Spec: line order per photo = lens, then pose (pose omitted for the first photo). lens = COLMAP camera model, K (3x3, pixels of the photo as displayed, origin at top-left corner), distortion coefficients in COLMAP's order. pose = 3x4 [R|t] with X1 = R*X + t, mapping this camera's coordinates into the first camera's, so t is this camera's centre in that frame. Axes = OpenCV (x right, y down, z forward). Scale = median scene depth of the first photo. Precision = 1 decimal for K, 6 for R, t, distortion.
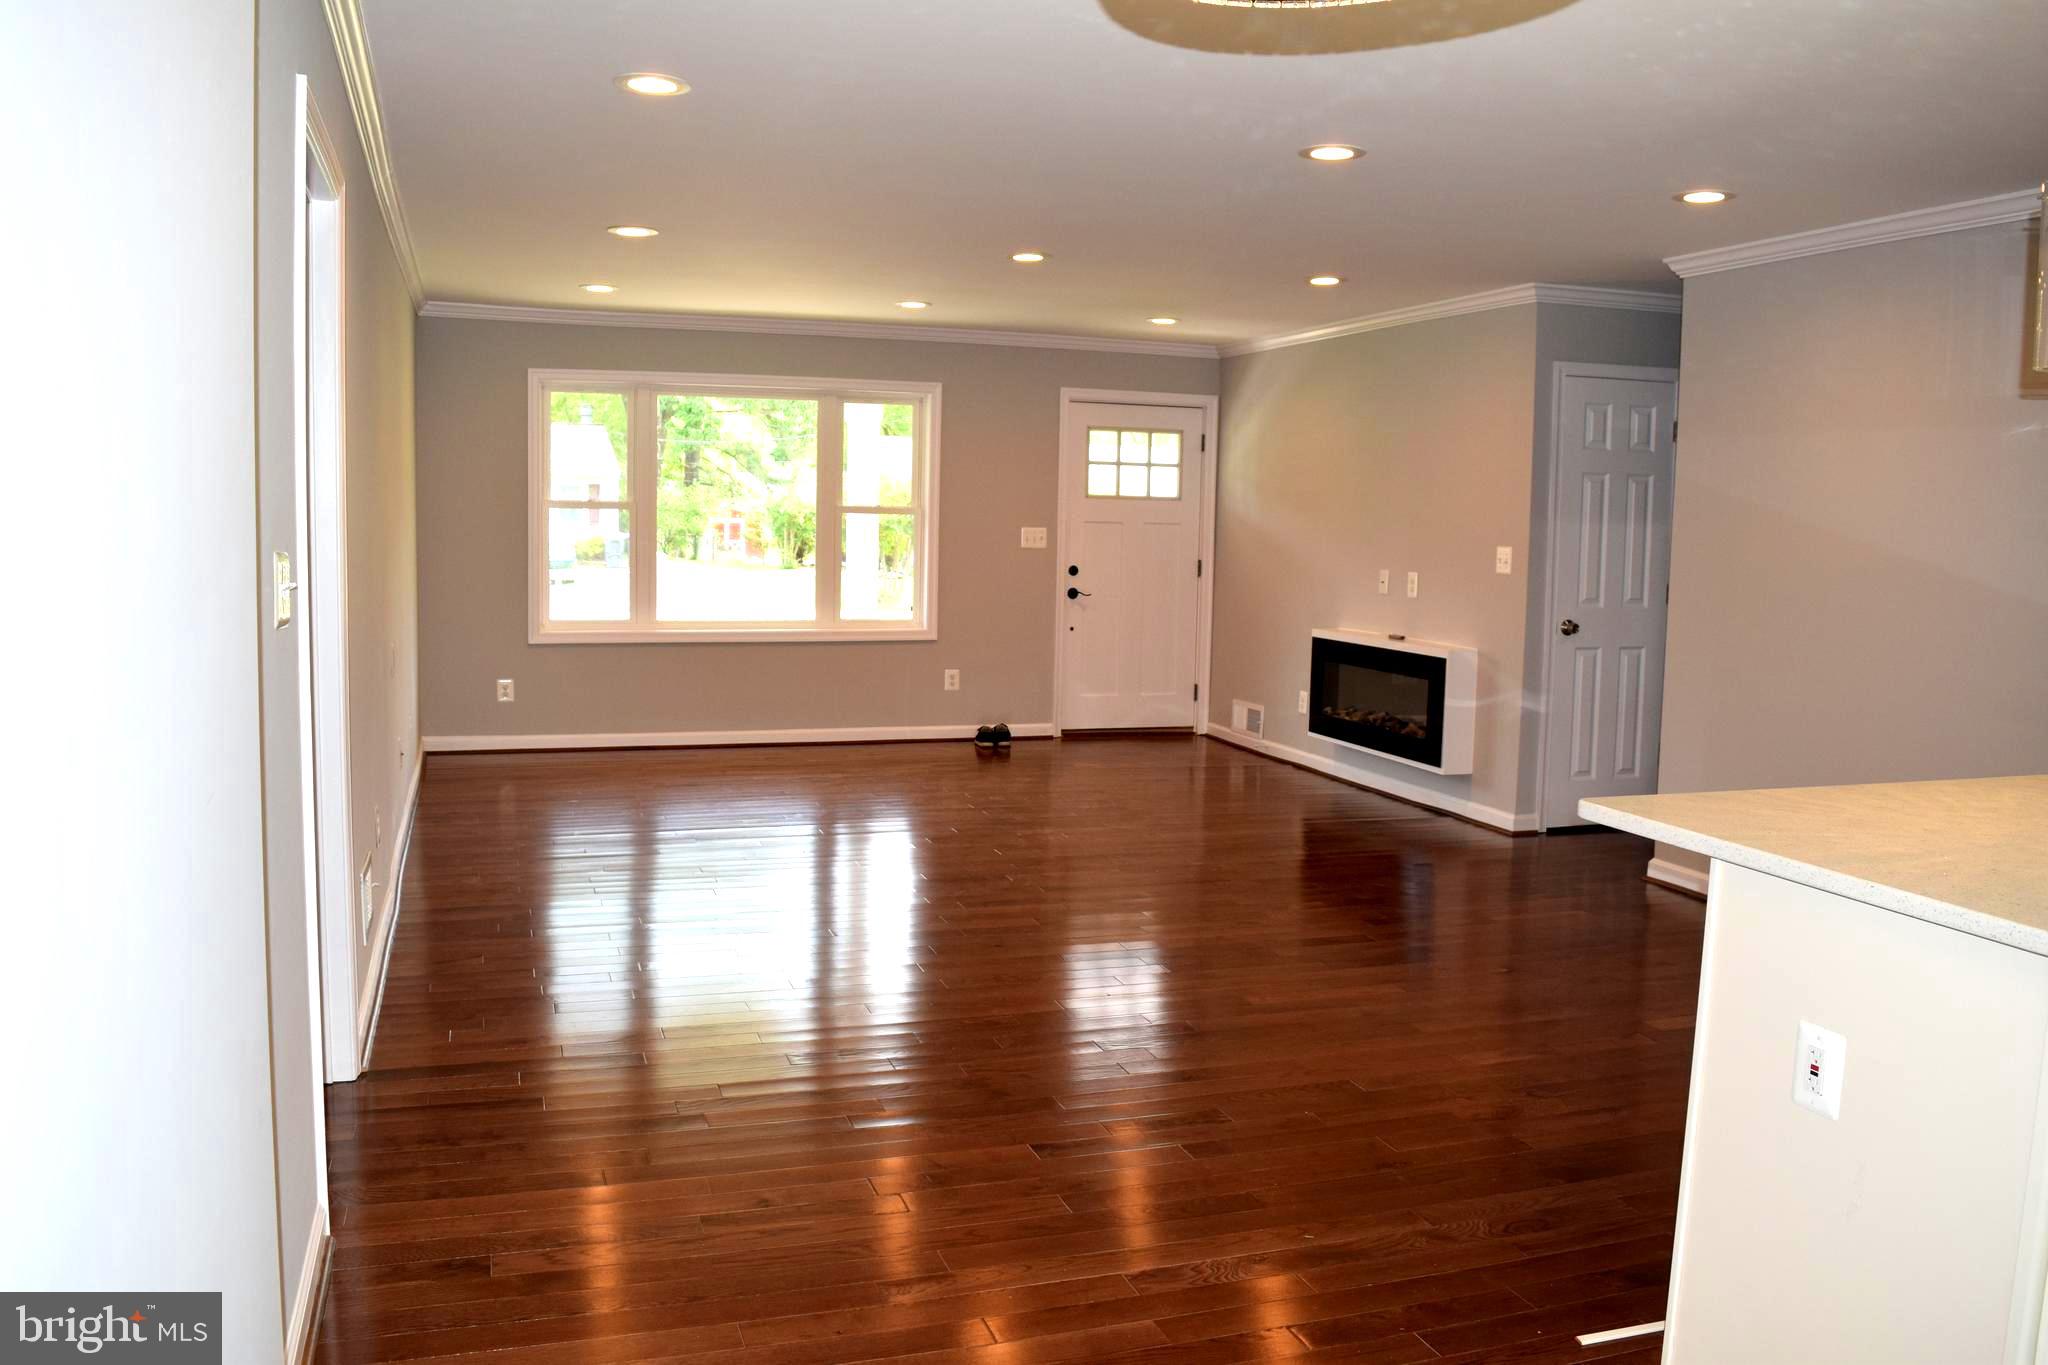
lens RADIAL K [[1606.5, 0, 1024.0], [0, 1606.5, 682.5], [0, 0, 1]] dist [-0.094525, 0.010888]
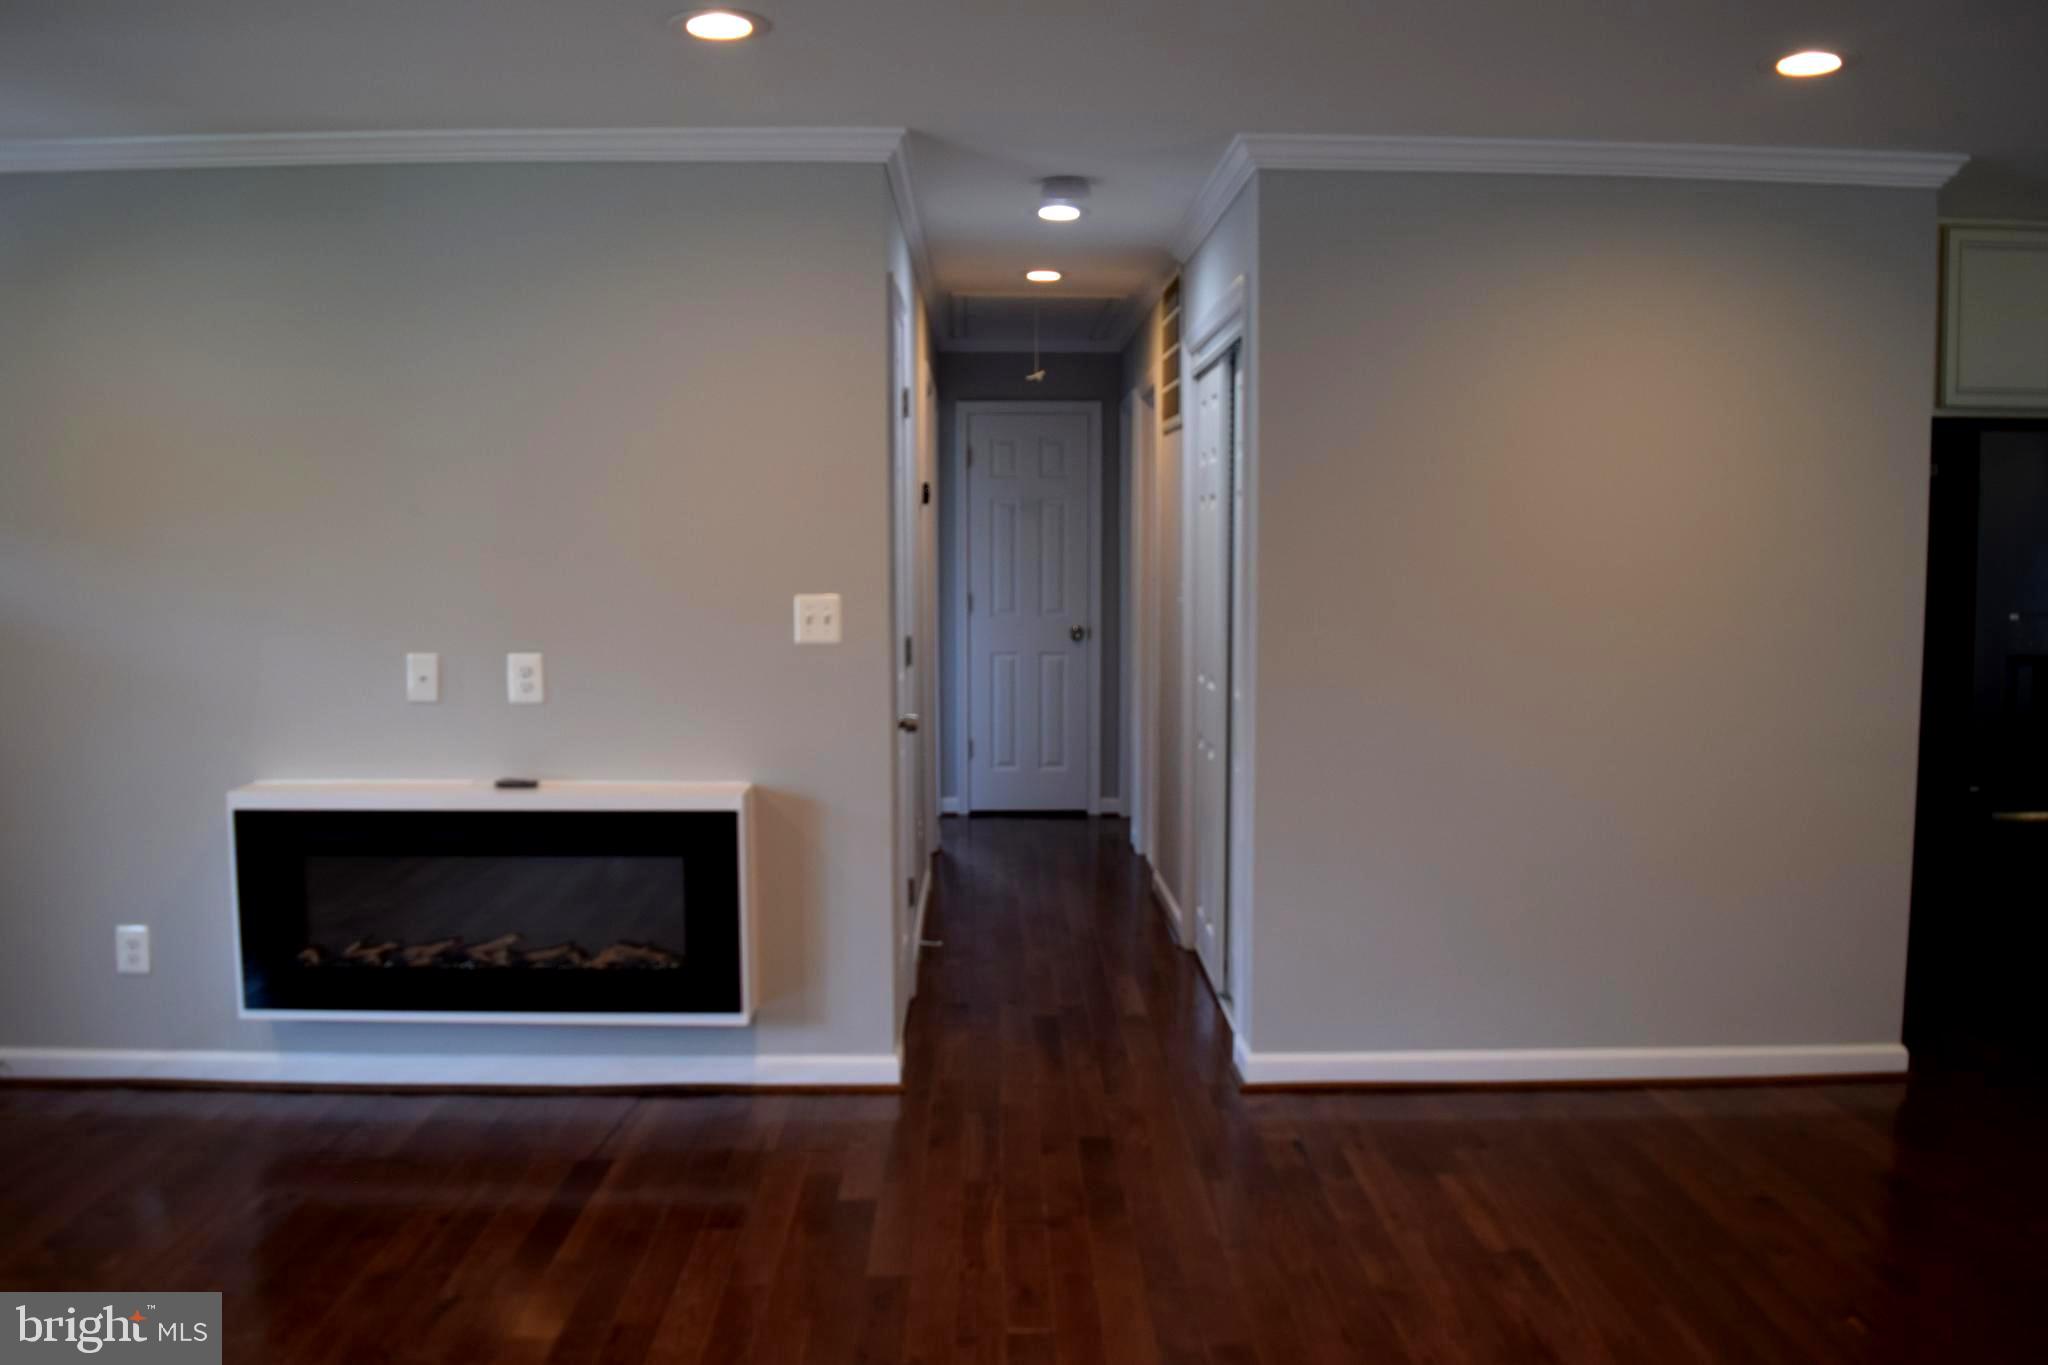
lens RADIAL K [[1606.5, 0, 1024.0], [0, 1606.5, 682.5], [0, 0, 1]] dist [-0.094525, 0.010888]
pose [[0.300901, -0.087104, 0.949669, -0.202236], [0.108612, 0.992471, 0.056617, -0.074259], [-0.947450, 0.086109, 0.308096, 0.719466]]
